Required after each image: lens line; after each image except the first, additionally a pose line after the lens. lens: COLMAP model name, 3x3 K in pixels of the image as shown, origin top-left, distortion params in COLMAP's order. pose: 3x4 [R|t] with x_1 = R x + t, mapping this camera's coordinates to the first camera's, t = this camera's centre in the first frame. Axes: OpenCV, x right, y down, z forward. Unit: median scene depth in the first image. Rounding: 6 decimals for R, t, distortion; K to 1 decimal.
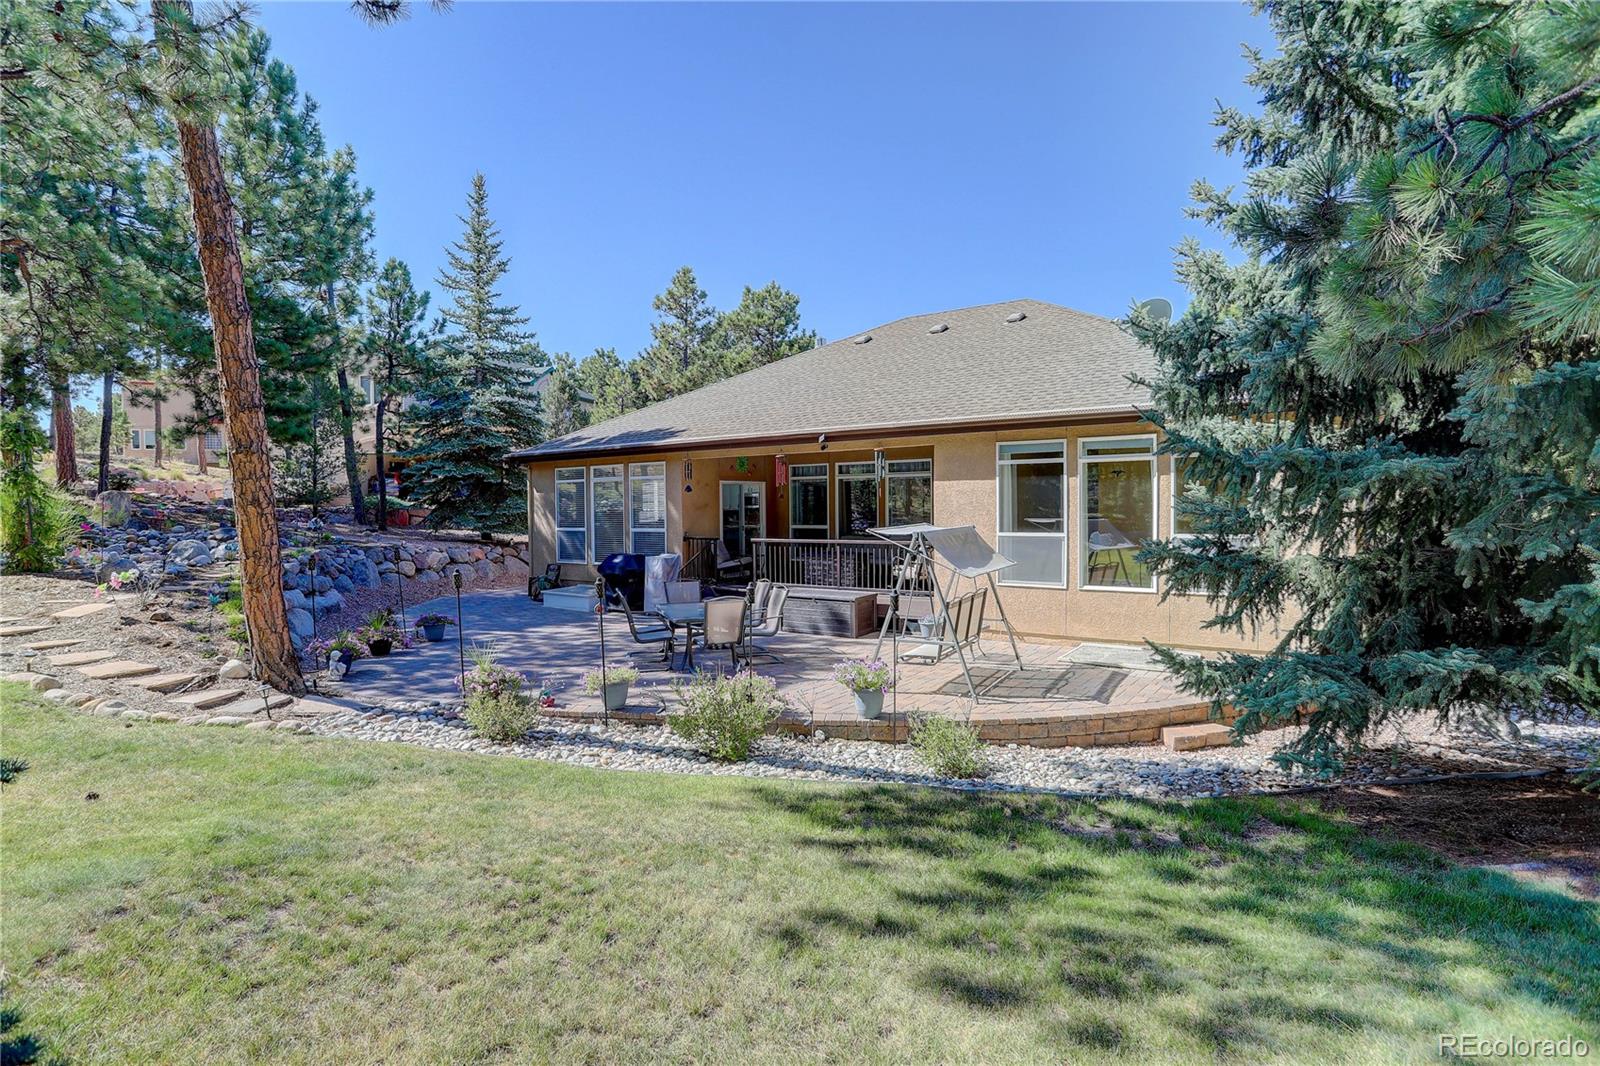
lens RADIAL K [[828.6, 0, 800.0], [0, 828.6, 533.0], [0, 0, 1]] dist [-0.073639, 0.028261]
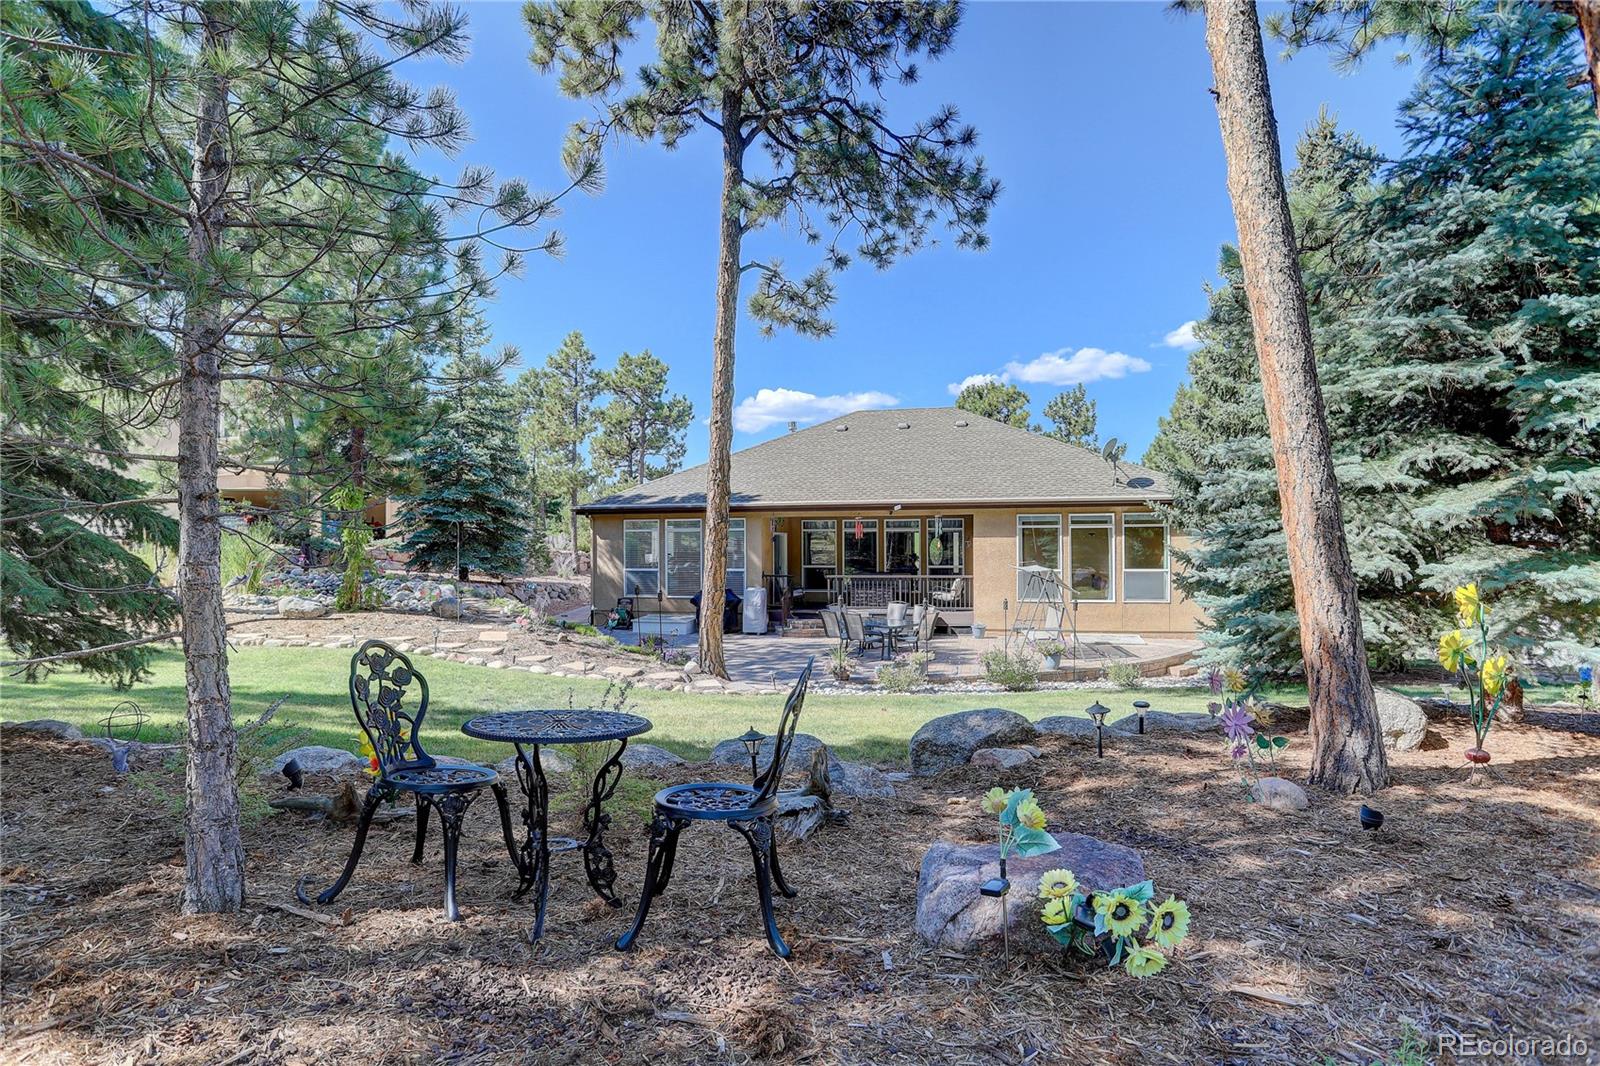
lens RADIAL K [[828.6, 0, 800.0], [0, 828.6, 533.0], [0, 0, 1]] dist [-0.073639, 0.028261]
pose [[0.935609, 0.011693, 0.352844, -0.701809], [0.005715, 0.998819, -0.048255, 0.002830], [-0.352991, 0.047164, 0.934437, -0.353844]]
